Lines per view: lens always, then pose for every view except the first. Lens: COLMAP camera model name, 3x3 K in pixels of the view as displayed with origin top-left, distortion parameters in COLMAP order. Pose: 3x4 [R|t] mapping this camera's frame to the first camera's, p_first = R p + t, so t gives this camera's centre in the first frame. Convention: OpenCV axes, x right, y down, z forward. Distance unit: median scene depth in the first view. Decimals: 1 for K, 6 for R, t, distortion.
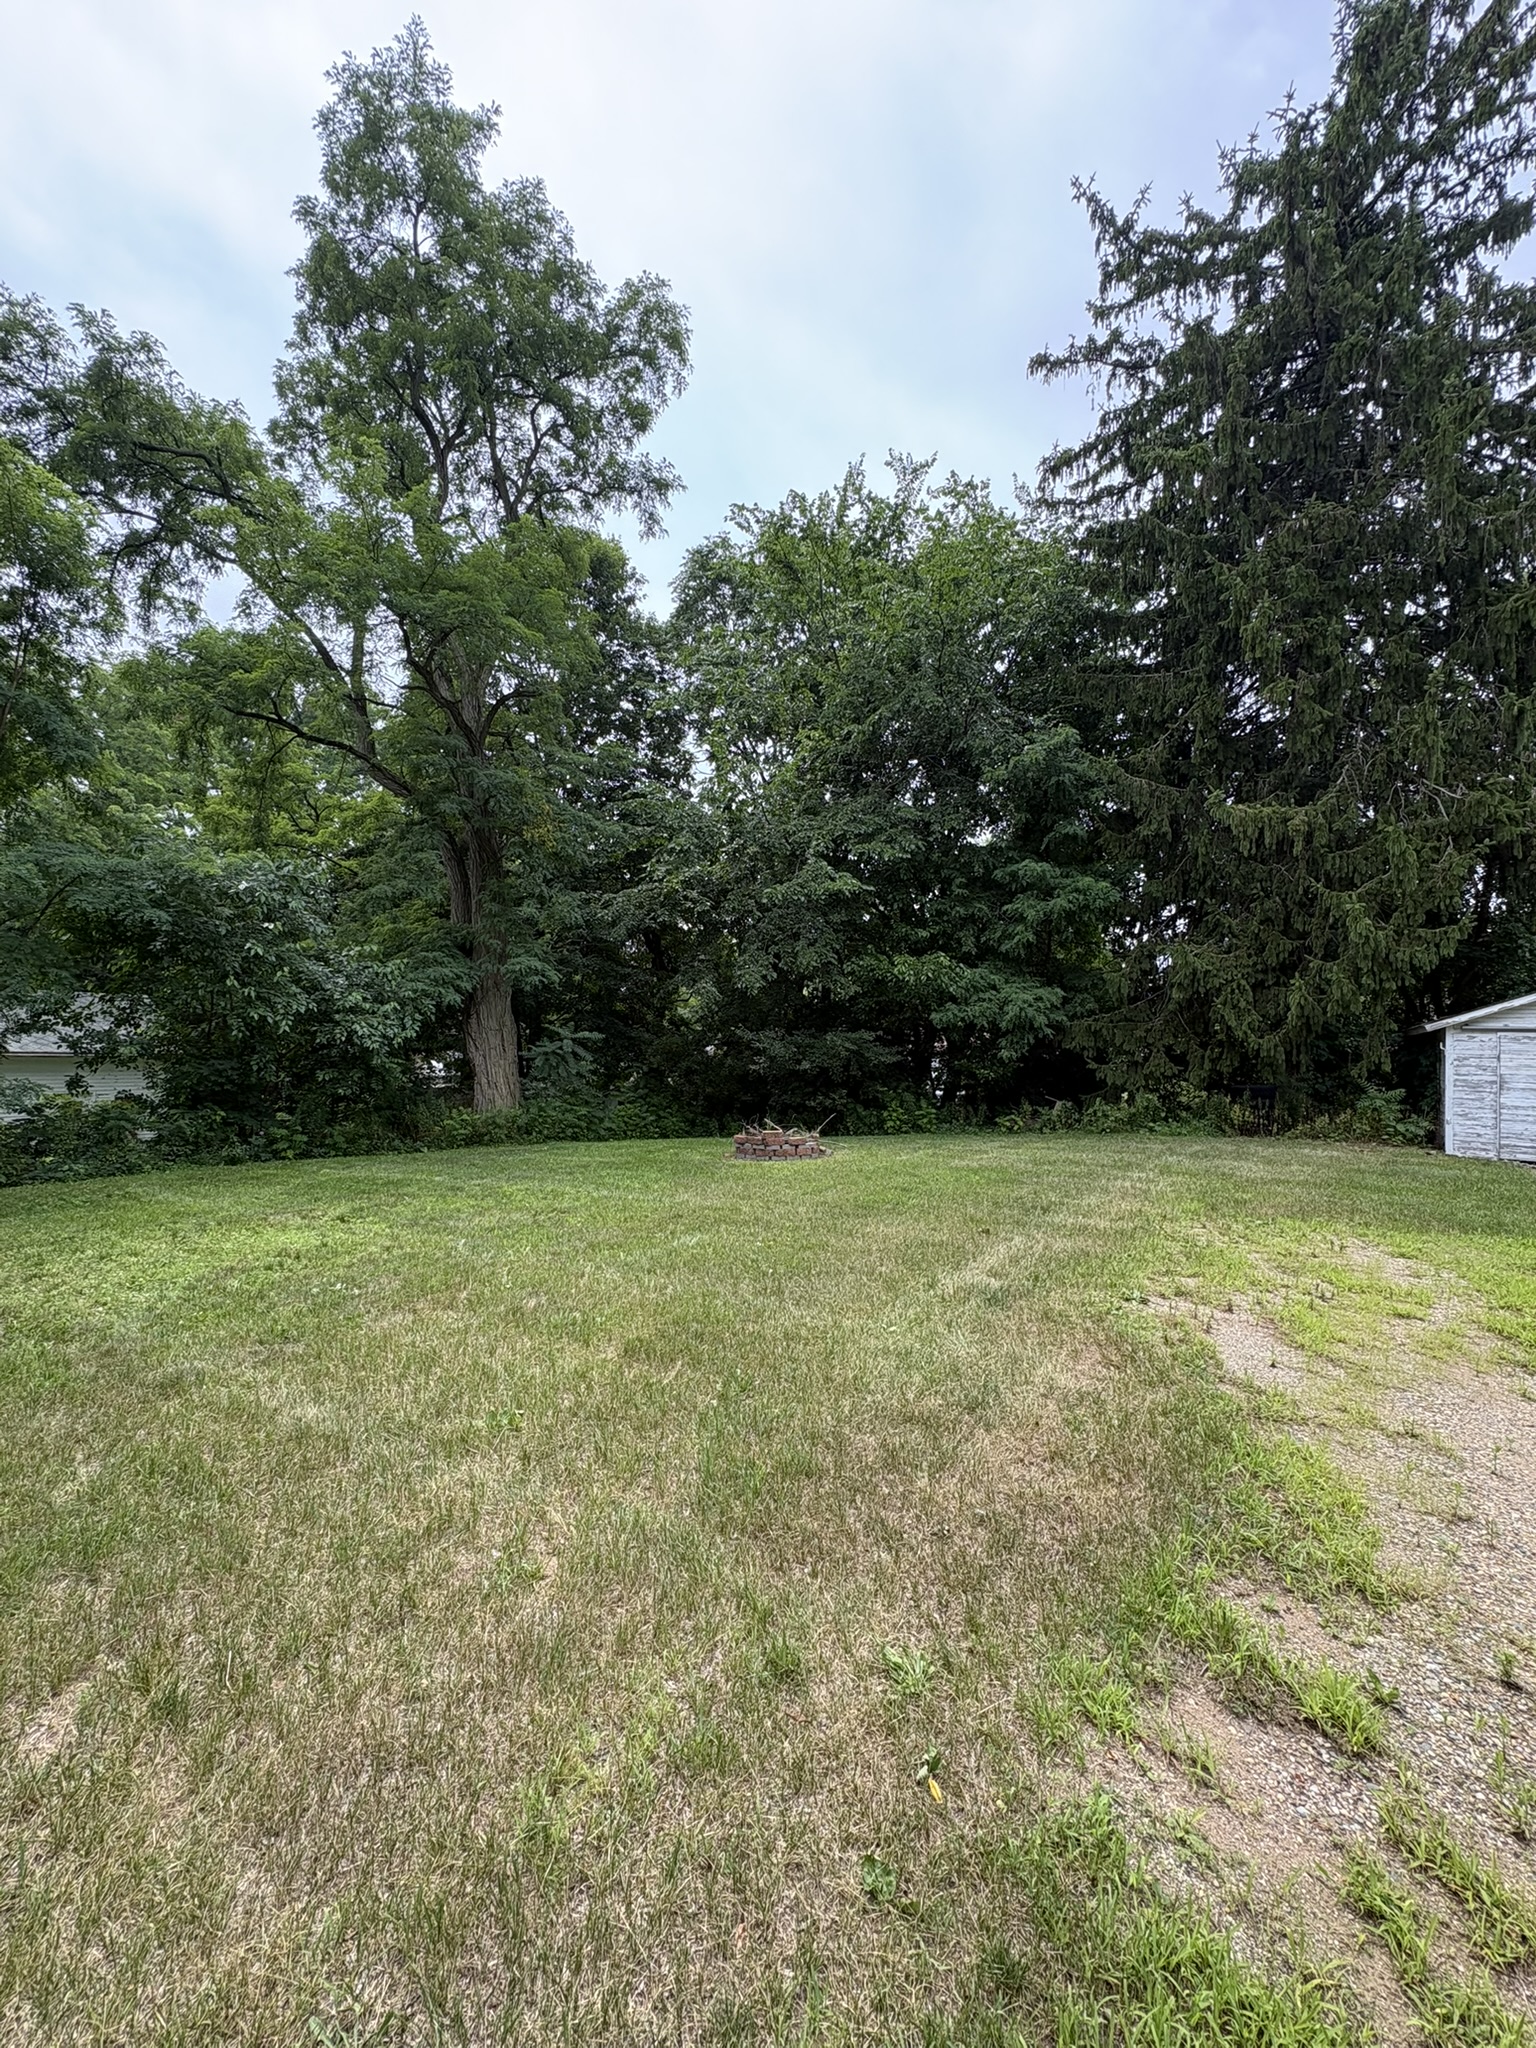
lens RADIAL K [[813.7, 0, 768.9], [0, 813.7, 1025.6], [0, 0, 1]] dist [-0.001372, -0.000108]
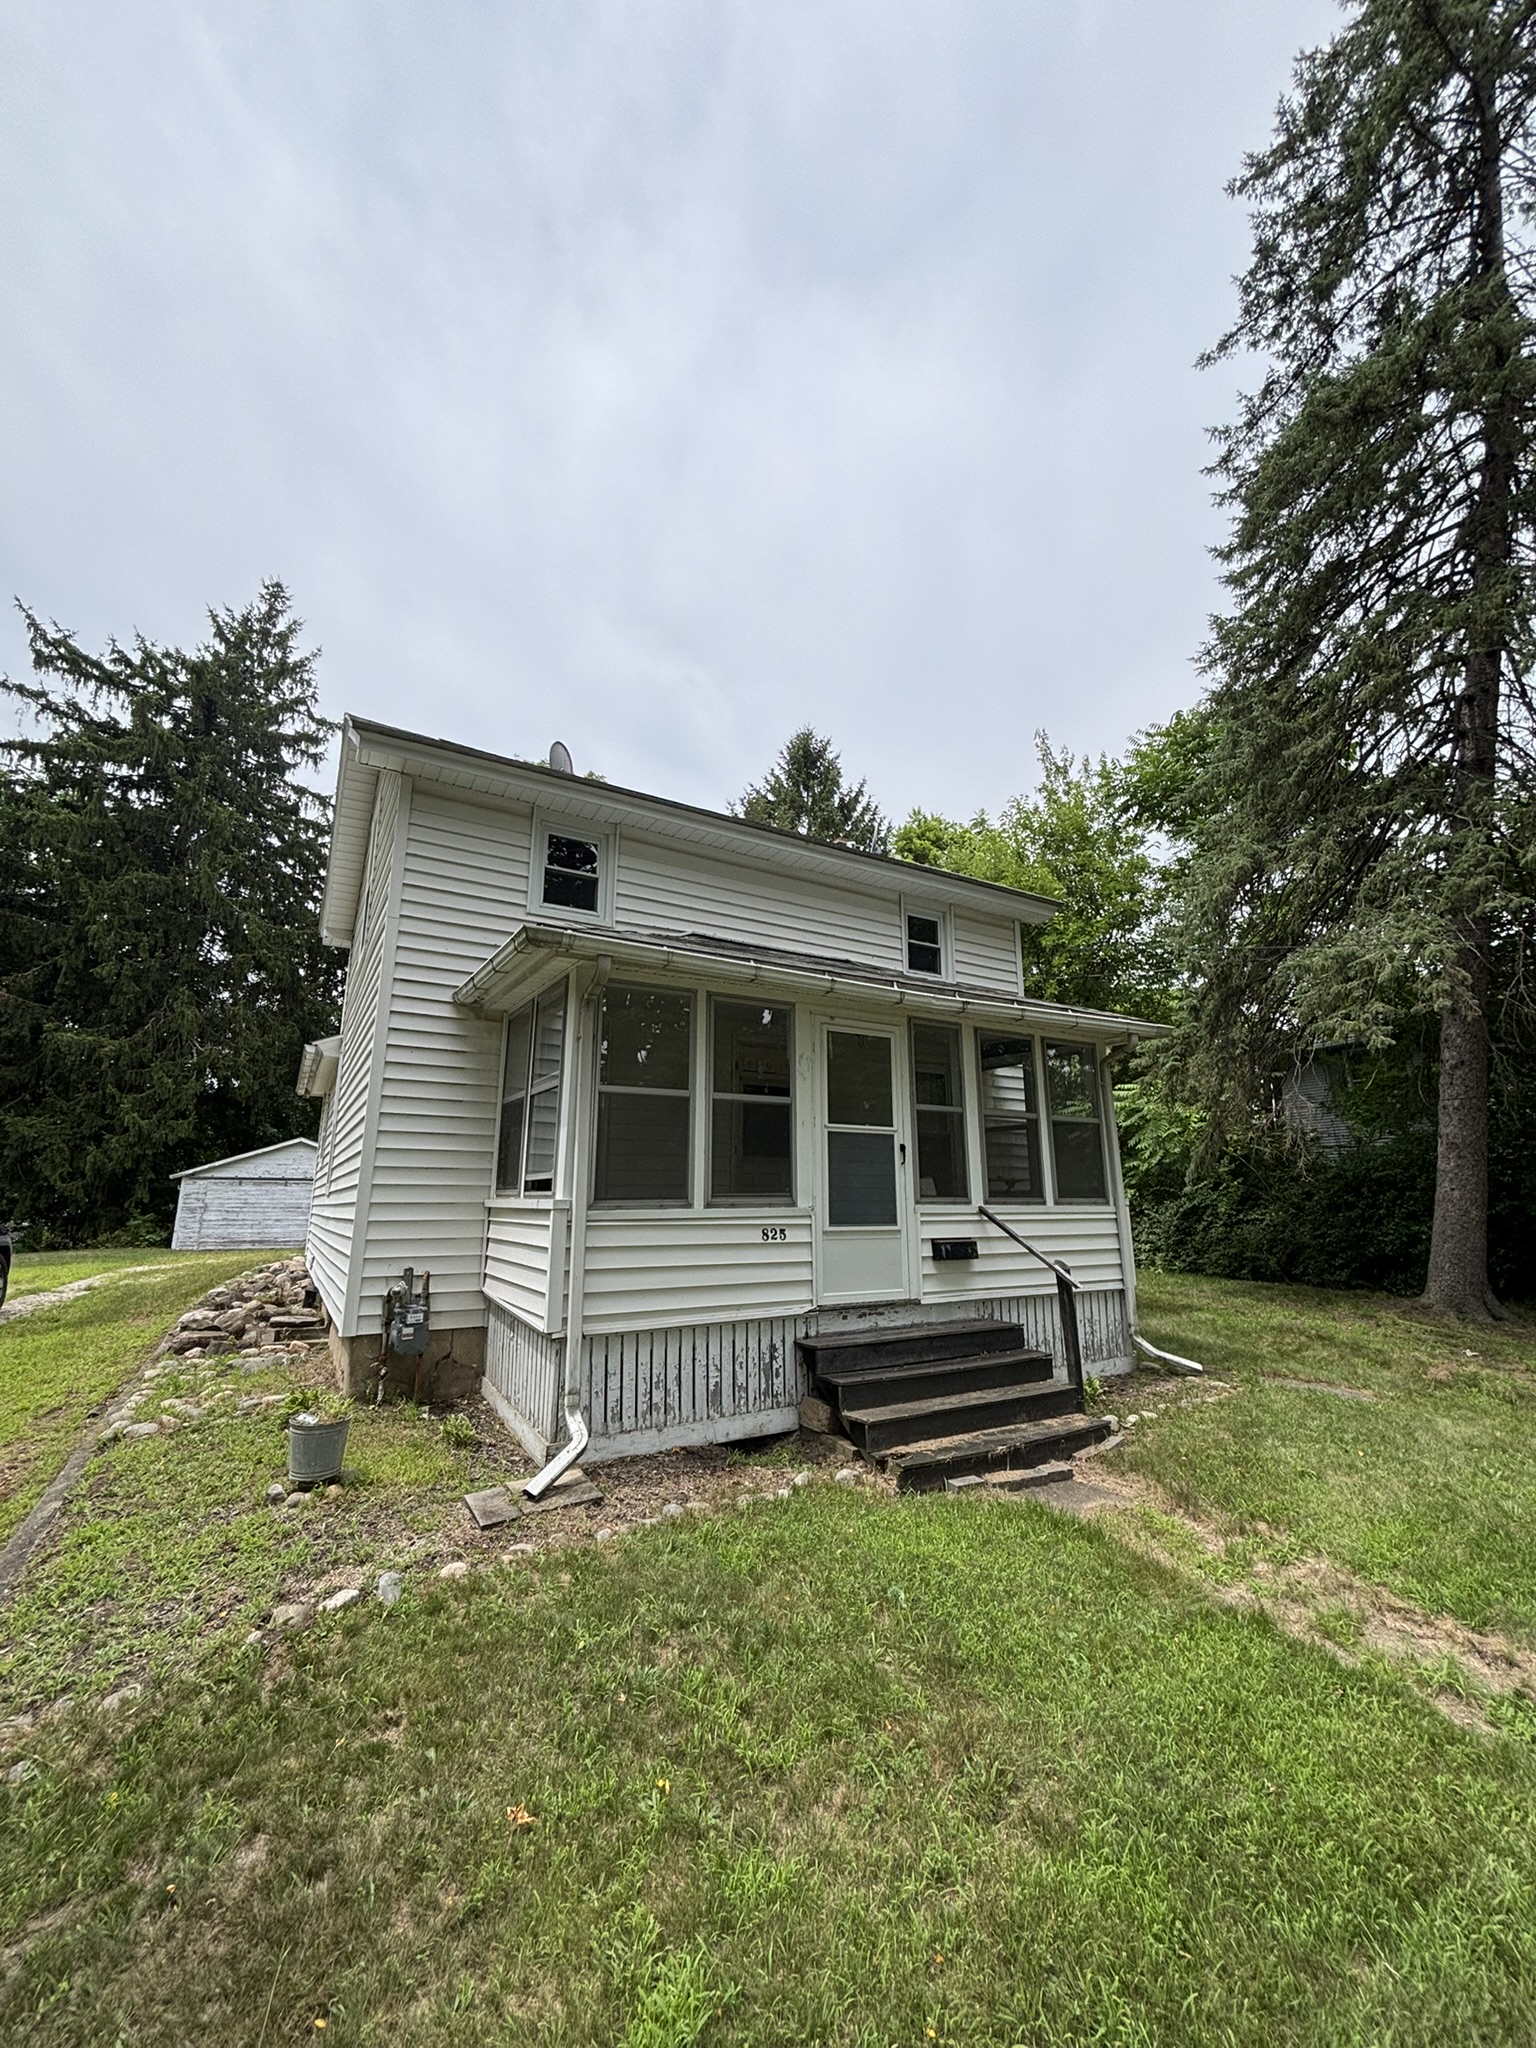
lens RADIAL K [[826.3, 0, 772.1], [0, 826.3, 1013.4], [0, 0, 1]] dist [0.009537, 0.000040]
pose [[0.494153, 0.160907, 0.854355, -0.135770], [-0.016907, 0.984316, -0.175604, -0.050195], [-0.869211, 0.072331, 0.489123, -0.998208]]
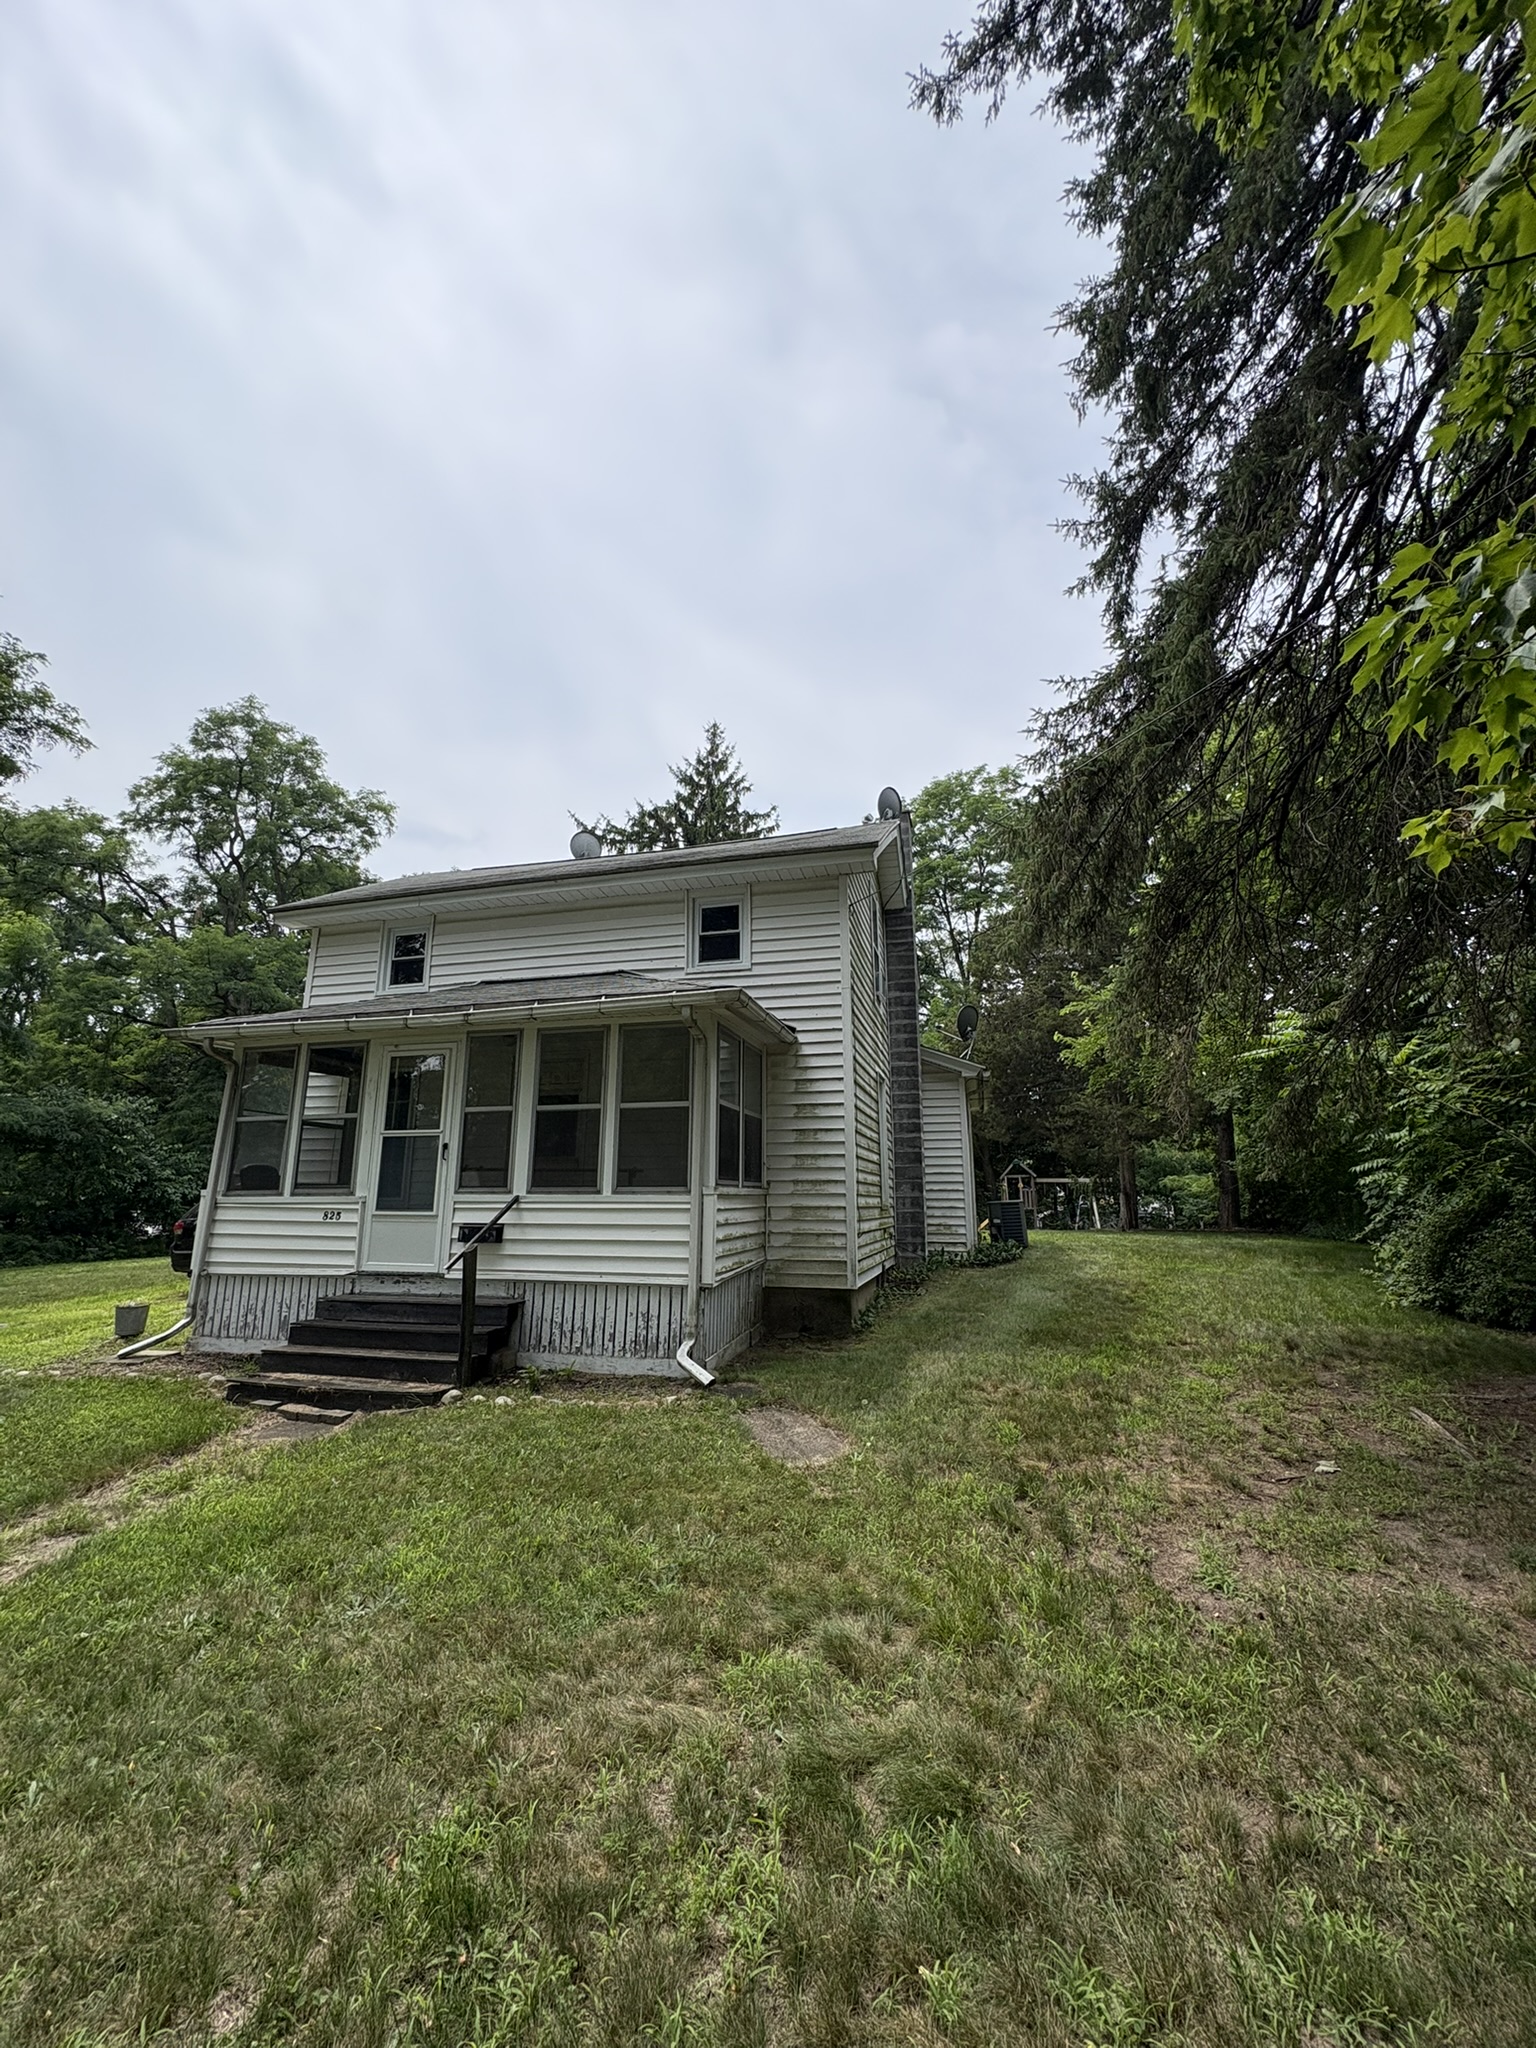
lens RADIAL K [[813.7, 0, 772.8], [0, 813.7, 1011.9], [0, 0, 1]] dist [-0.001372, -0.000108]
pose [[0.966217, 0.023872, 0.256624, 0.432253], [0.022171, 0.984311, -0.175042, -0.046663], [-0.256776, 0.174819, 0.950529, -1.458865]]
